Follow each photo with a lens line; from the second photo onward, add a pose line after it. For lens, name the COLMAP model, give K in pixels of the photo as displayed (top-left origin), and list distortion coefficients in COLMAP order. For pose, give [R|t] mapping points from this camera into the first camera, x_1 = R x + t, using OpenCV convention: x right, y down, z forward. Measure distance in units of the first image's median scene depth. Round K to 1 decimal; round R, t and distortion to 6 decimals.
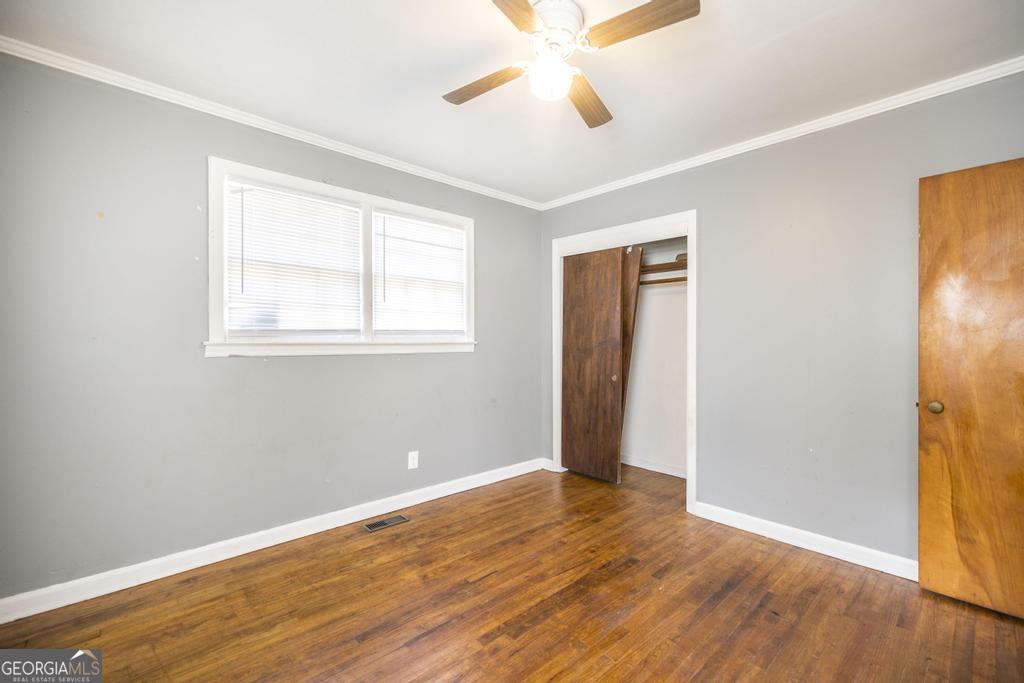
lens RADIAL K [[435.8, 0, 518.6], [0, 435.8, 339.6], [0, 0, 1]] dist [0.004499, -0.000734]
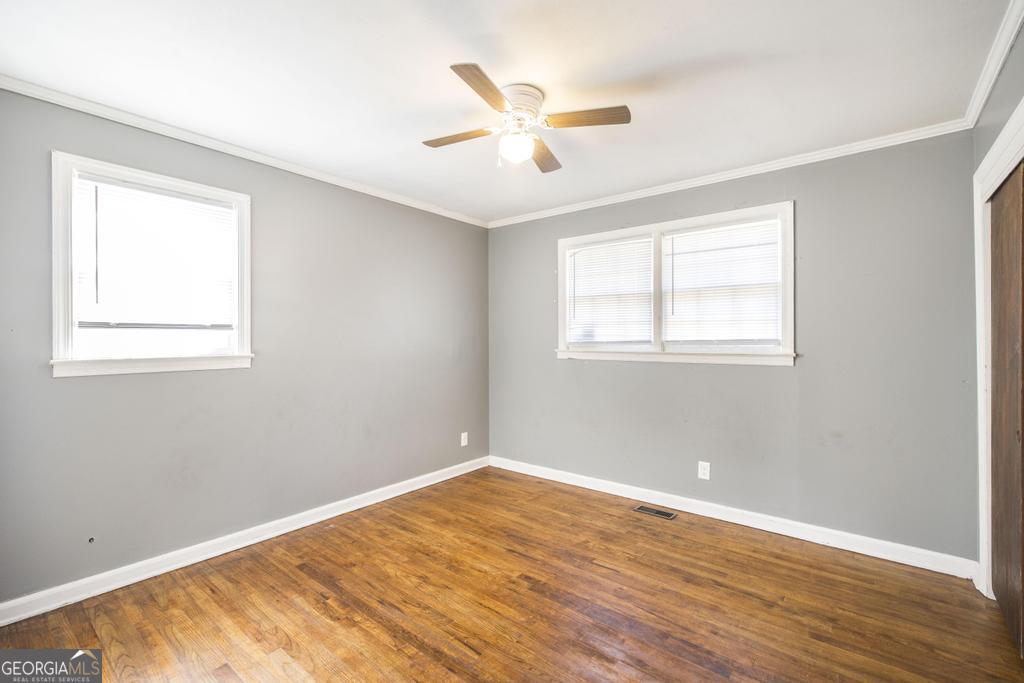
lens RADIAL K [[435.8, 0, 516.6], [0, 435.8, 336.7], [0, 0, 1]] dist [0.004499, -0.000734]
pose [[0.162902, -0.012419, -0.986564, 0.803567], [-0.001962, 0.999915, -0.012911, -0.019163], [0.986640, 0.004039, 0.162864, 0.490281]]
